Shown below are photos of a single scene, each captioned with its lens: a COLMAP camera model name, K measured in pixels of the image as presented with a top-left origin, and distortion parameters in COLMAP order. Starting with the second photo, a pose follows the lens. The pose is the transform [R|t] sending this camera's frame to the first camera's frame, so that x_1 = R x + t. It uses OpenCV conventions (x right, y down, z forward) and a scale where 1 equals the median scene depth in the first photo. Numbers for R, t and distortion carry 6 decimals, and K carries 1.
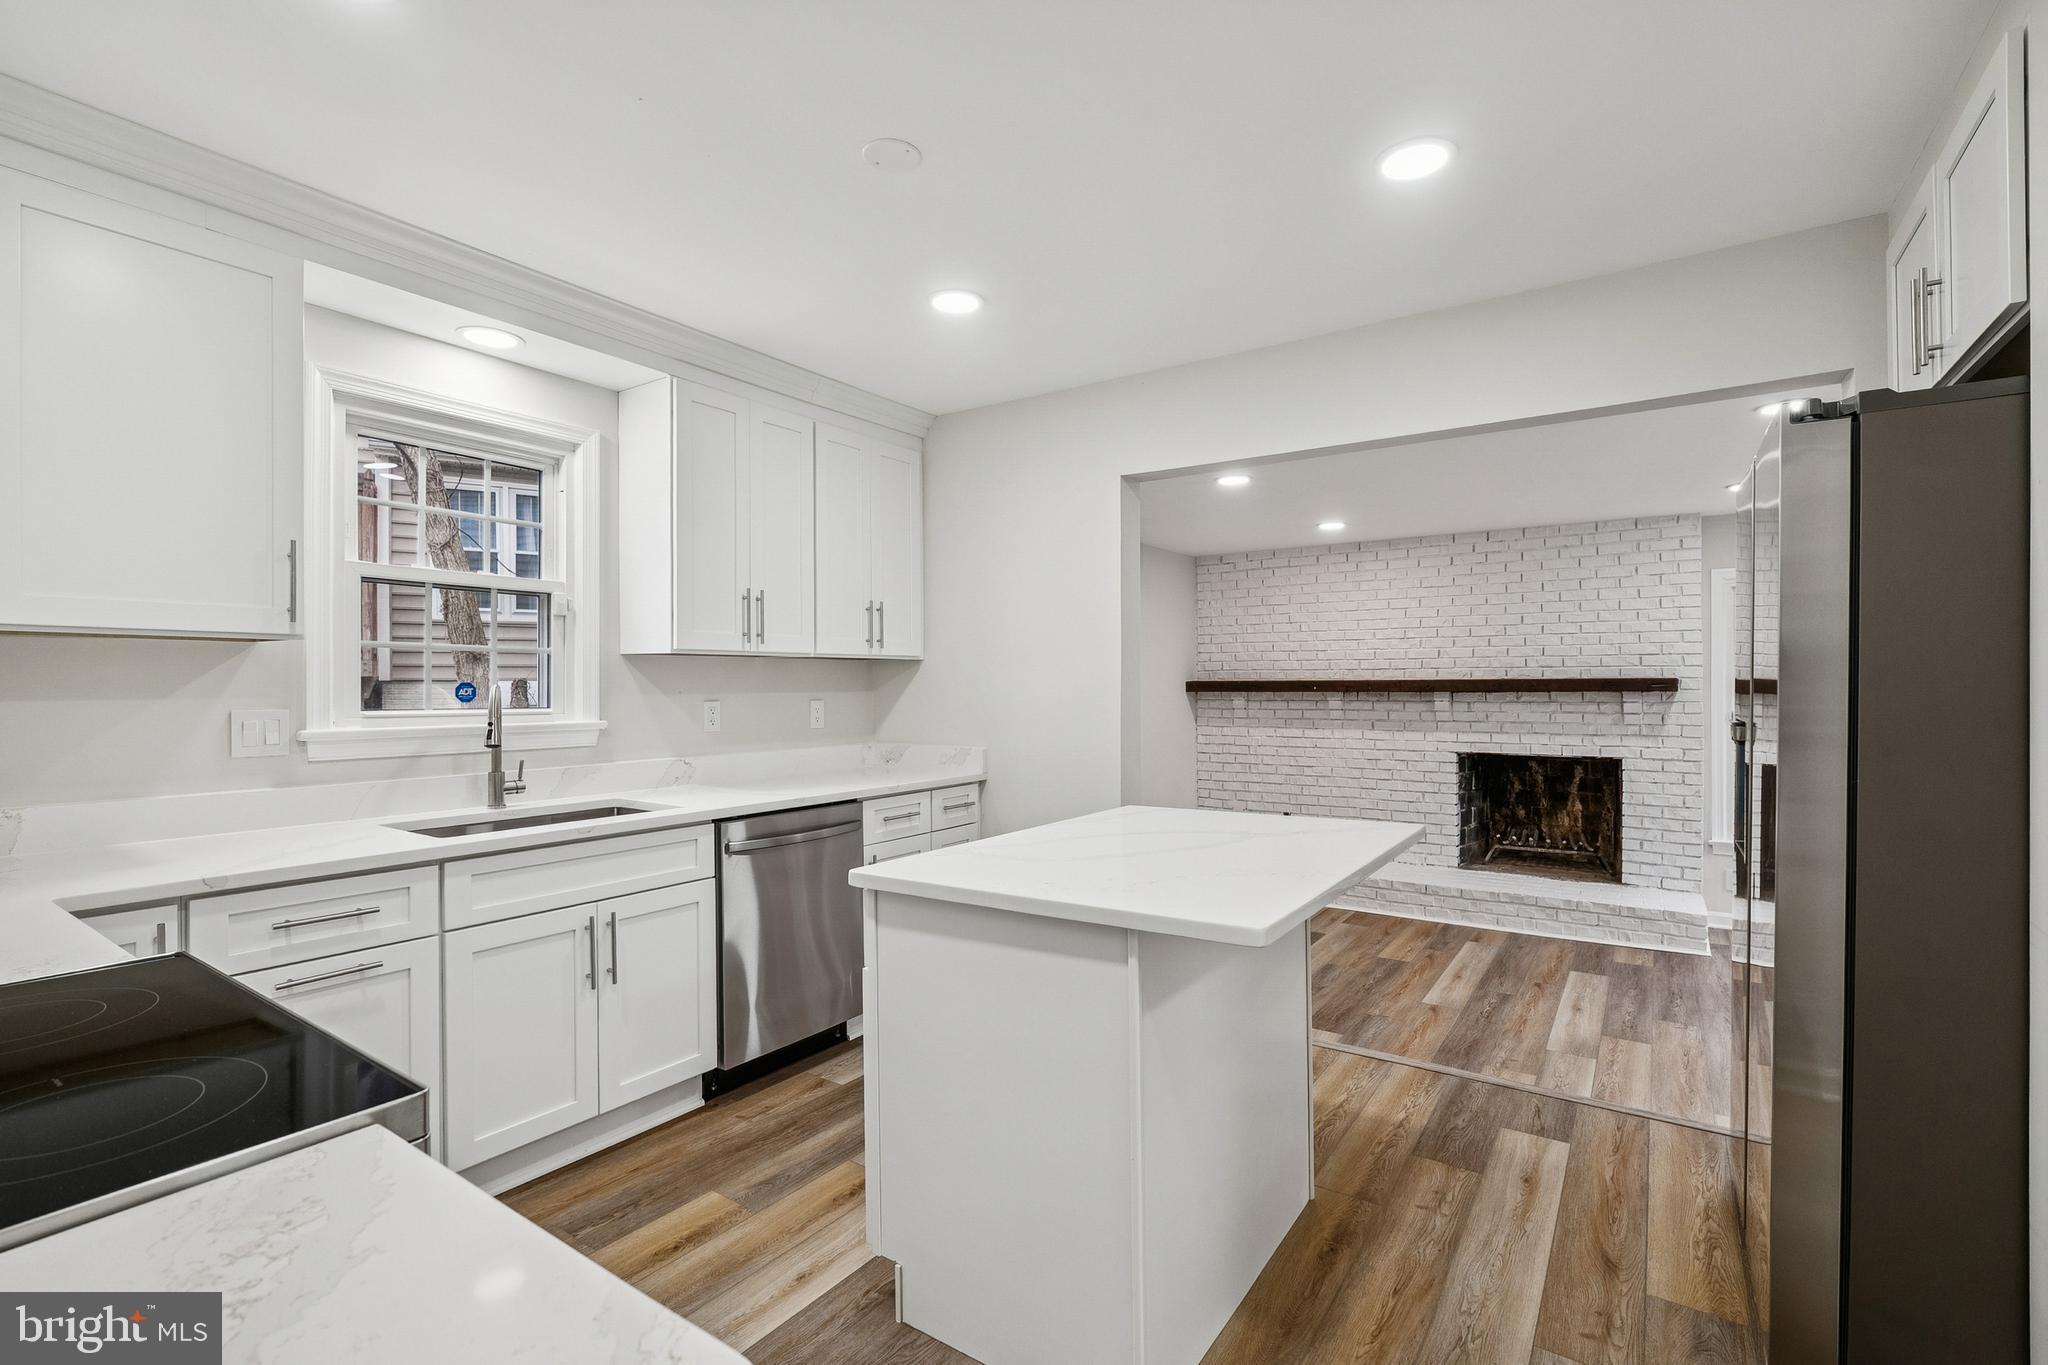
lens RADIAL K [[913.2, 0, 1029.6], [0, 913.2, 680.1], [0, 0, 1]] dist [-0.013004, 0.002008]
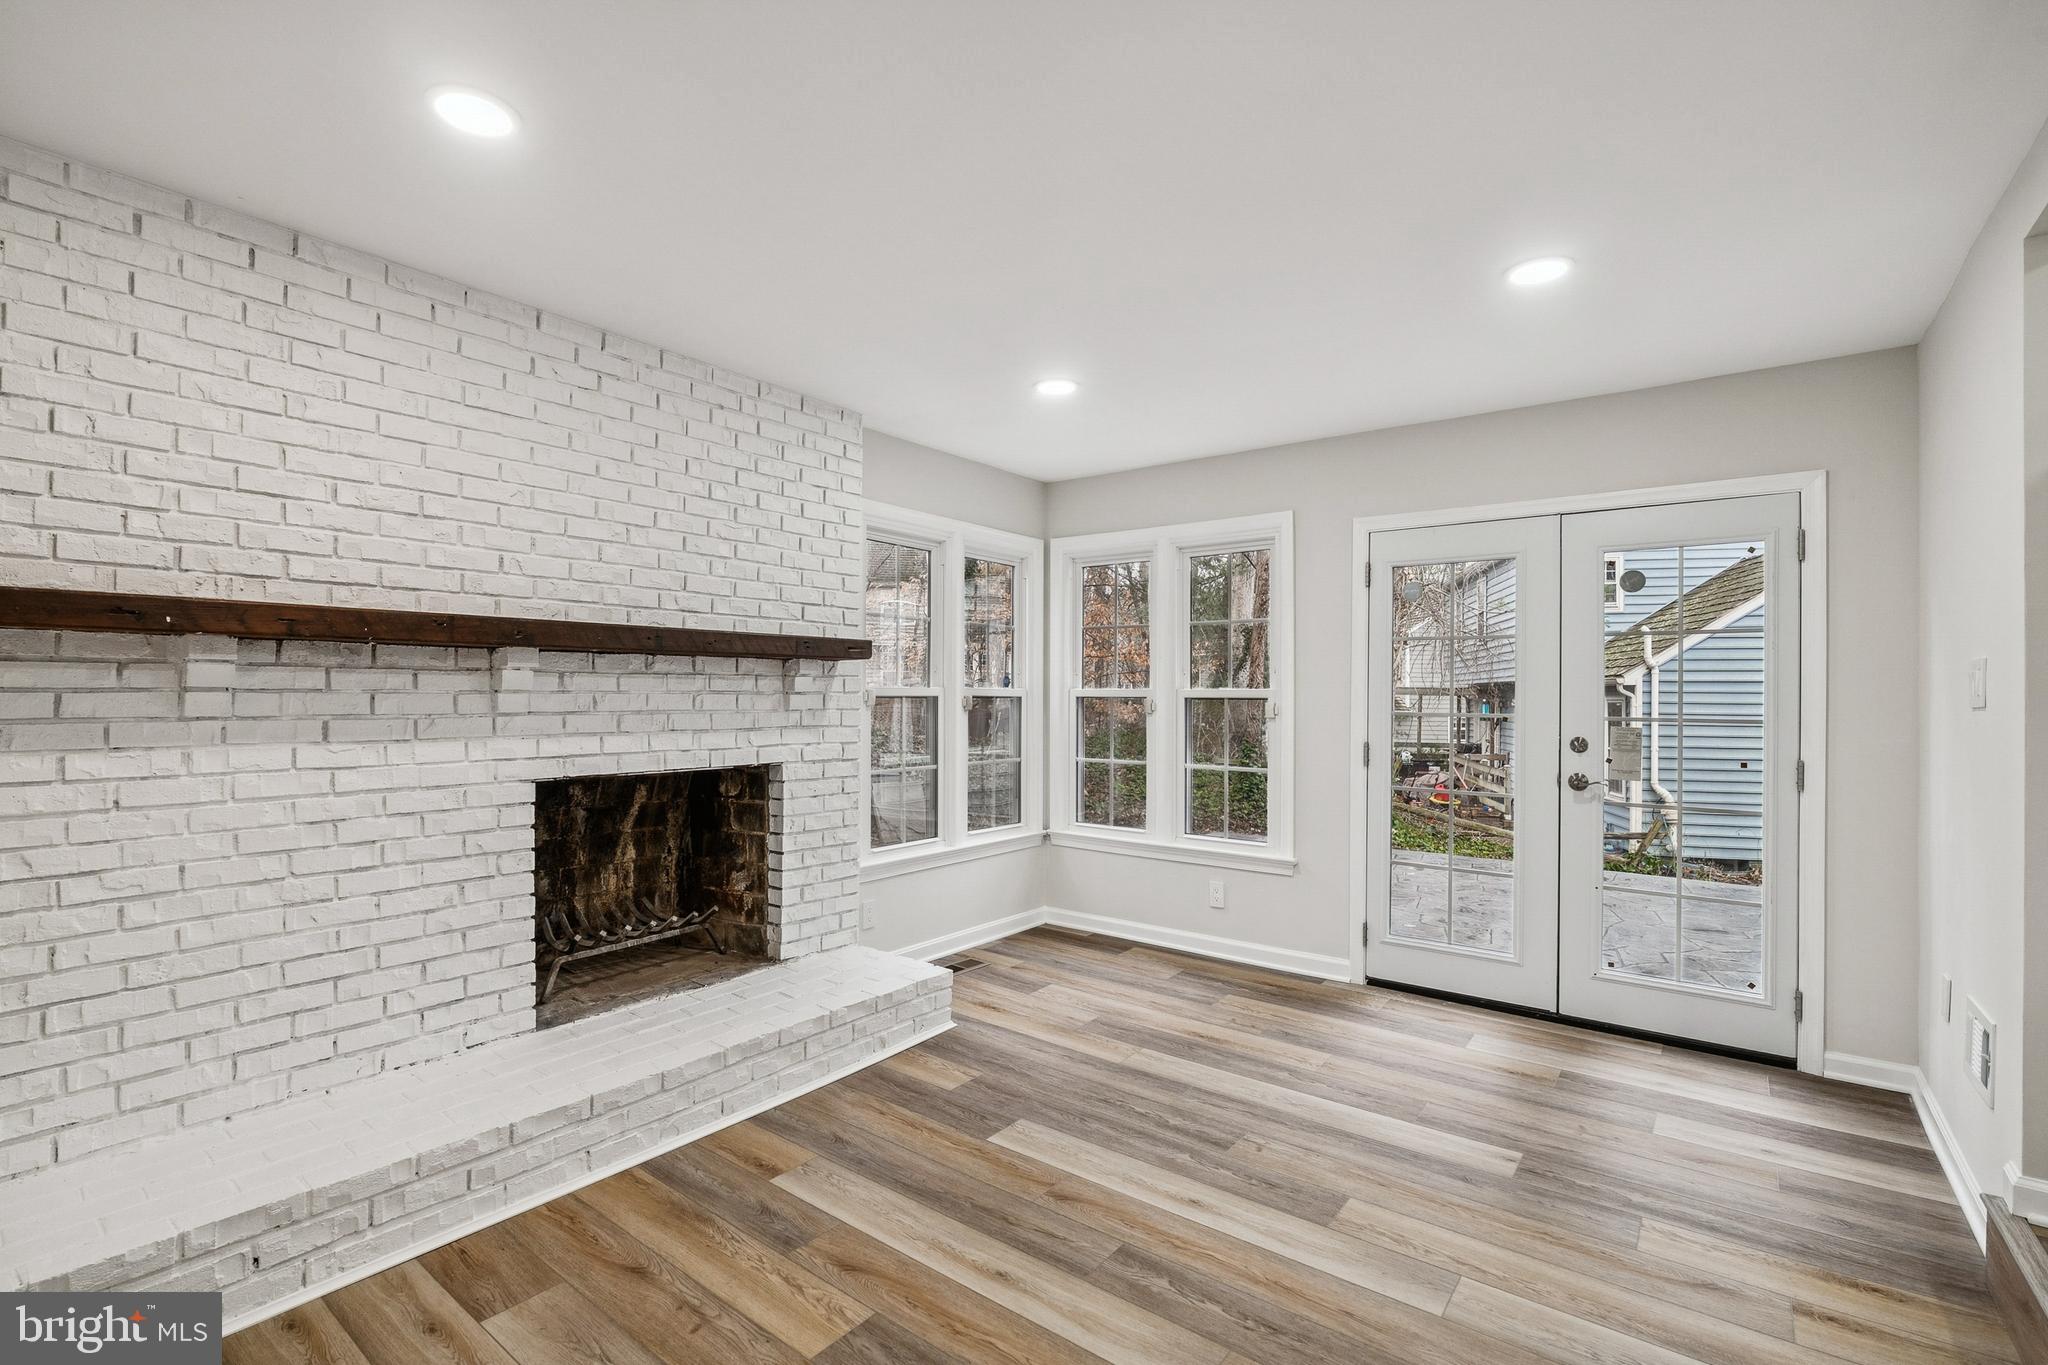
lens RADIAL K [[913.2, 0, 1017.4], [0, 913.2, 689.1], [0, 0, 1]] dist [-0.013004, 0.002008]
pose [[0.061099, 0.008663, 0.998094, 0.024270], [-0.011297, 0.999904, -0.007987, 0.037200], [-0.998068, -0.010788, 0.061191, 0.801627]]
